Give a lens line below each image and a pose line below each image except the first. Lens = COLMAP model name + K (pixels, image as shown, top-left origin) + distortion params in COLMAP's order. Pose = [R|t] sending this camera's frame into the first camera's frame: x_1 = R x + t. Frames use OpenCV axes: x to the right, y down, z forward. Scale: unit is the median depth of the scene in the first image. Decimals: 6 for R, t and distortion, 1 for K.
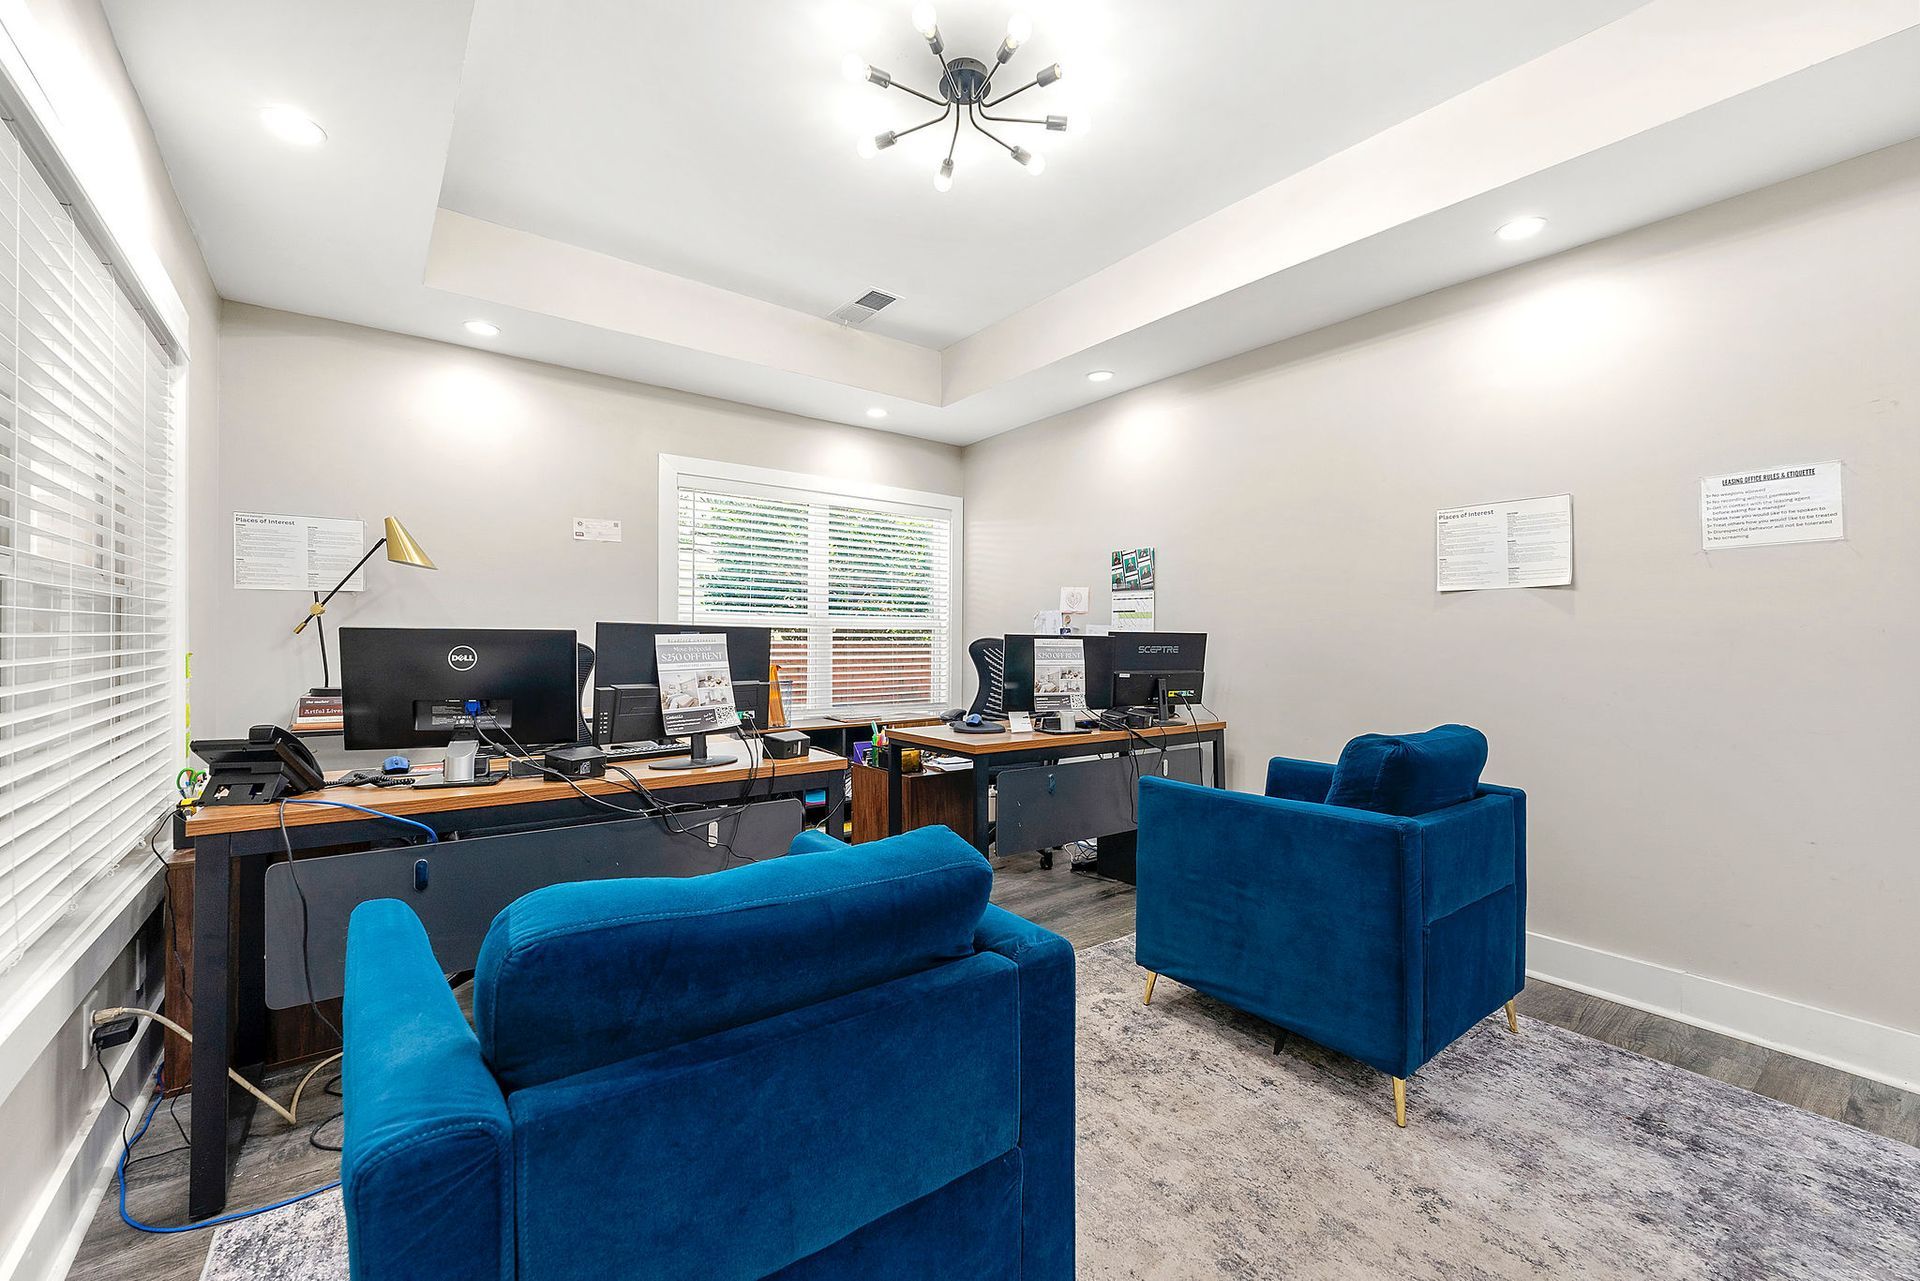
lens RADIAL K [[767.8, 0, 960.0], [0, 767.8, 640.5], [0, 0, 1]] dist [-0.001183, -0.000288]
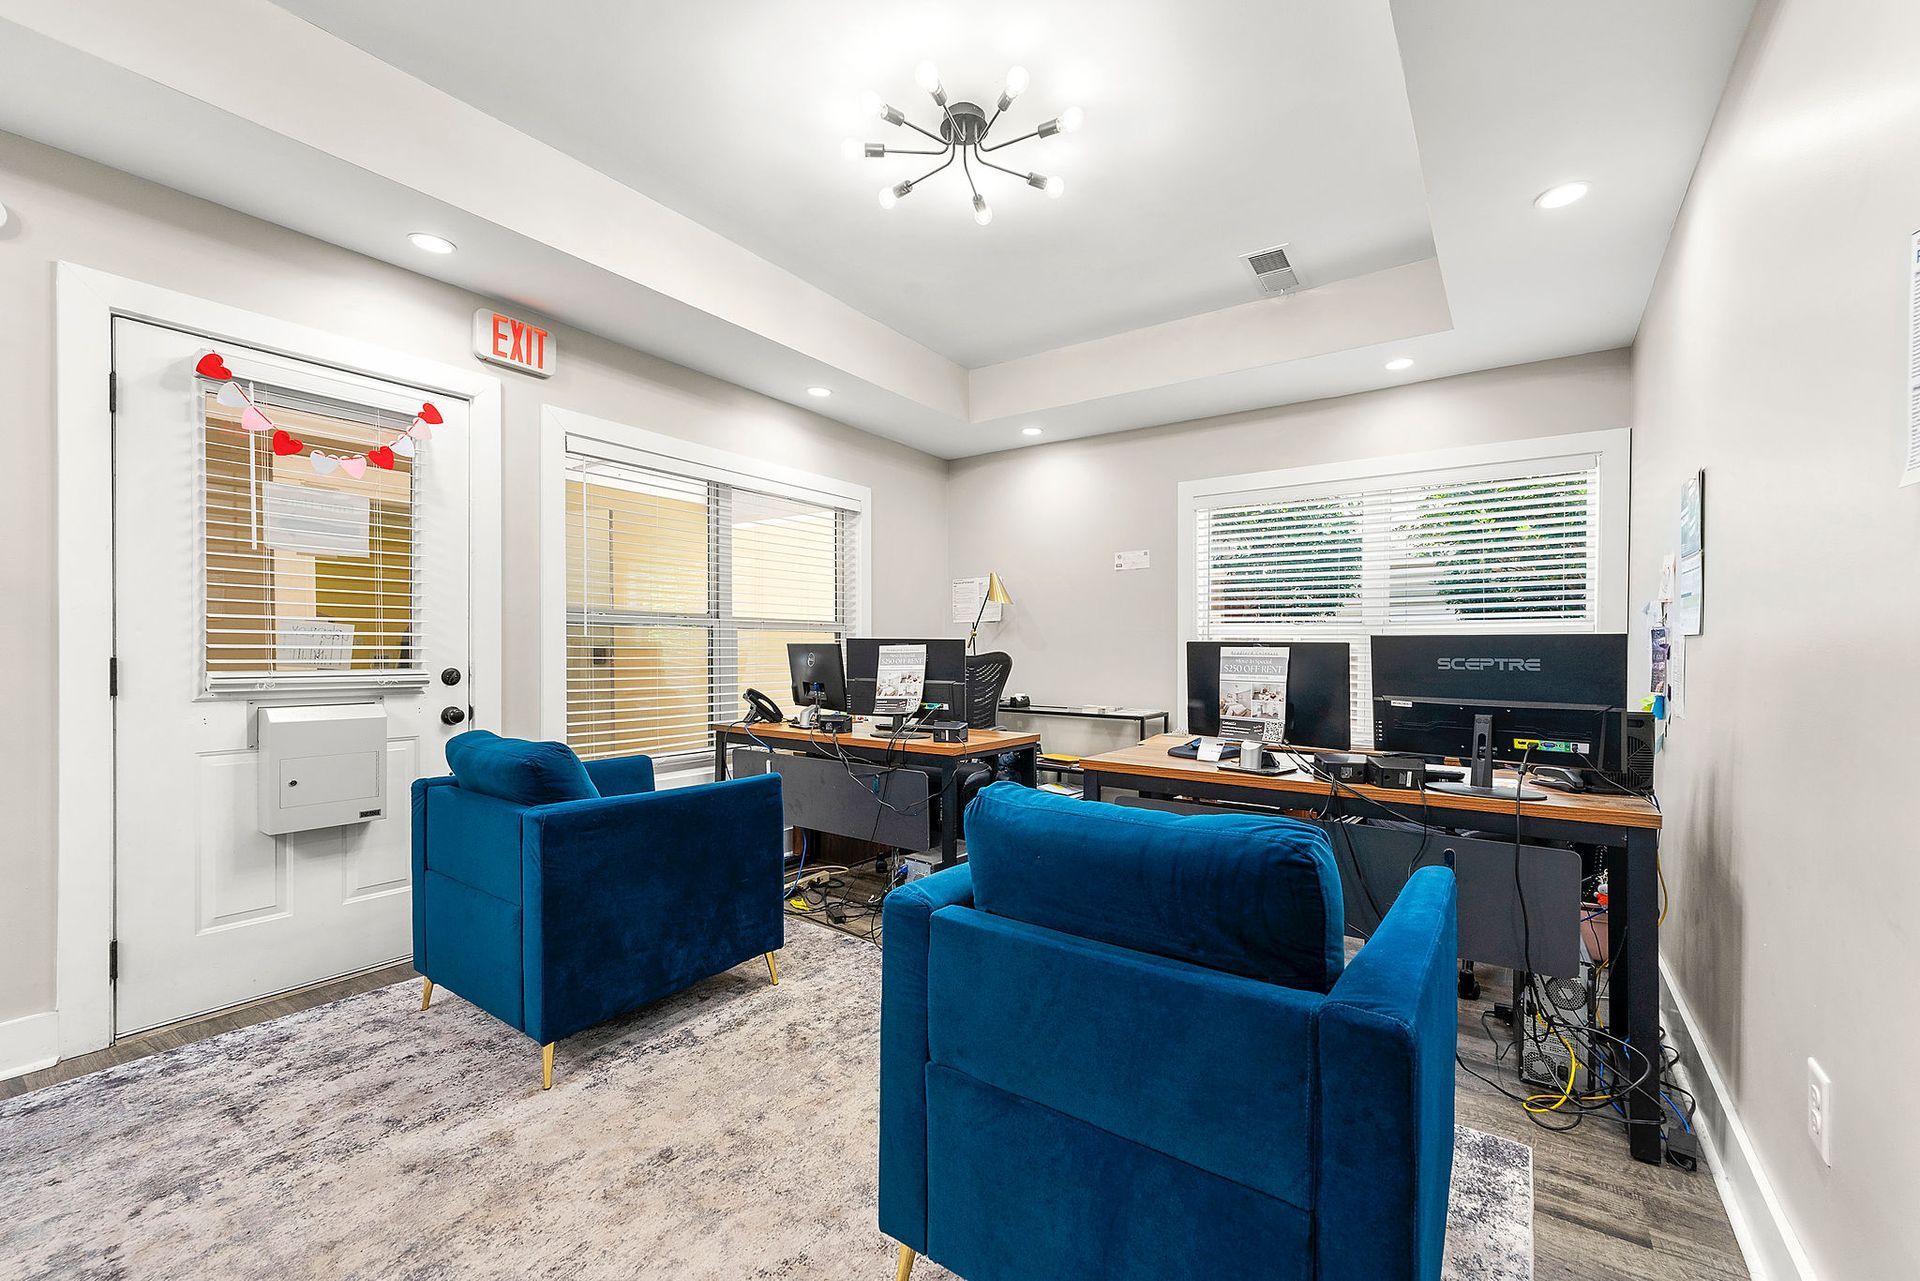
lens RADIAL K [[777.5, 0, 980.6], [0, 777.5, 665.2], [0, 0, 1]] dist [0.003389, 0.000112]
pose [[0.310222, 0.013061, -0.950574, 0.787820], [-0.003197, 0.999914, 0.012695, 0.007109], [0.950659, -0.000899, 0.310237, 0.511184]]
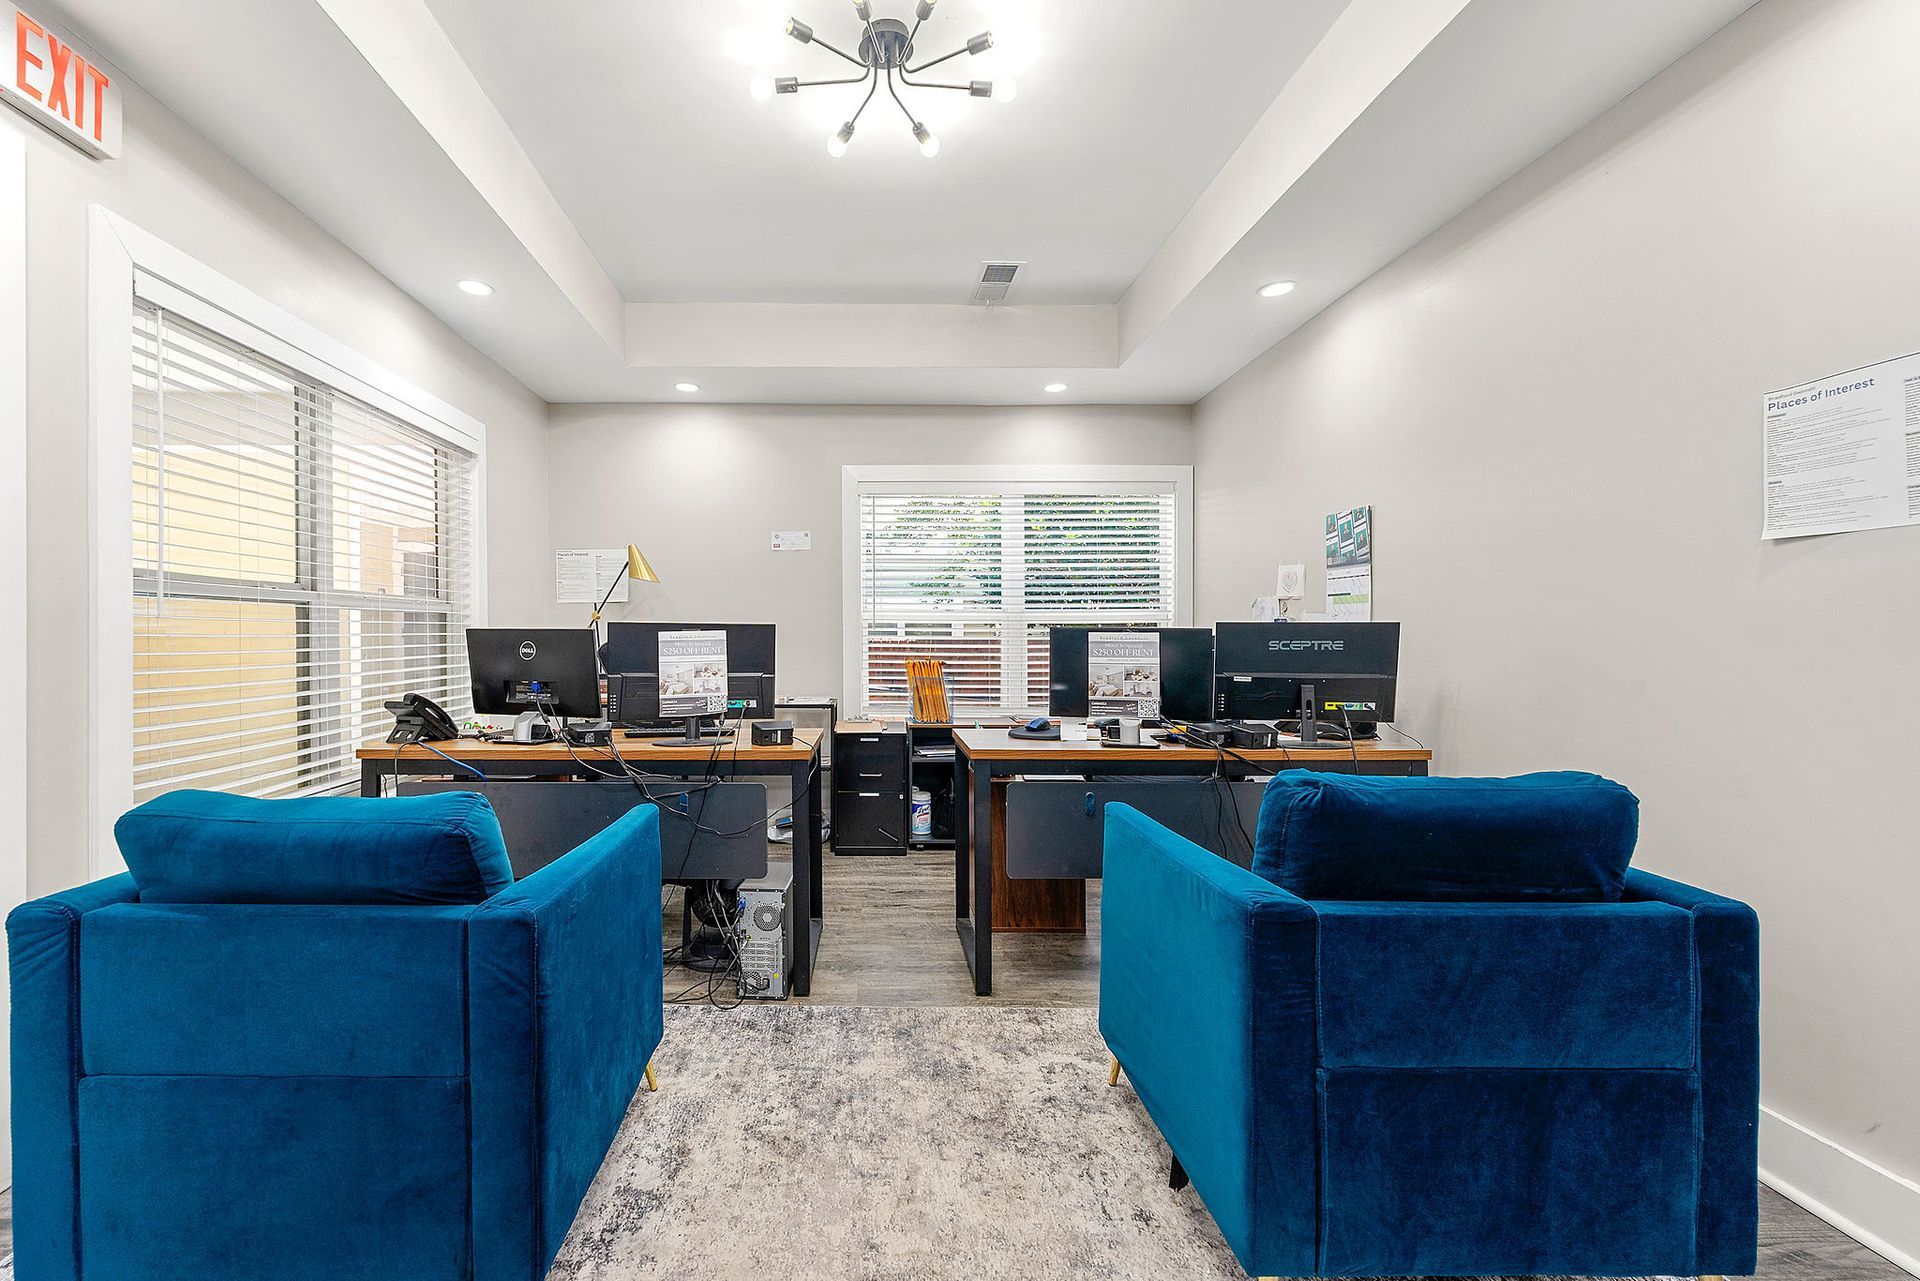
lens RADIAL K [[807.0, 0, 869.4], [0, 807.0, 644.9], [0, 0, 1]] dist [-0.002394, -0.000722]
pose [[0.800111, -0.000309, -0.599852, 0.437972], [0.005597, 0.999960, 0.006949, 0.004094], [0.599826, -0.008917, 0.800081, 0.139456]]
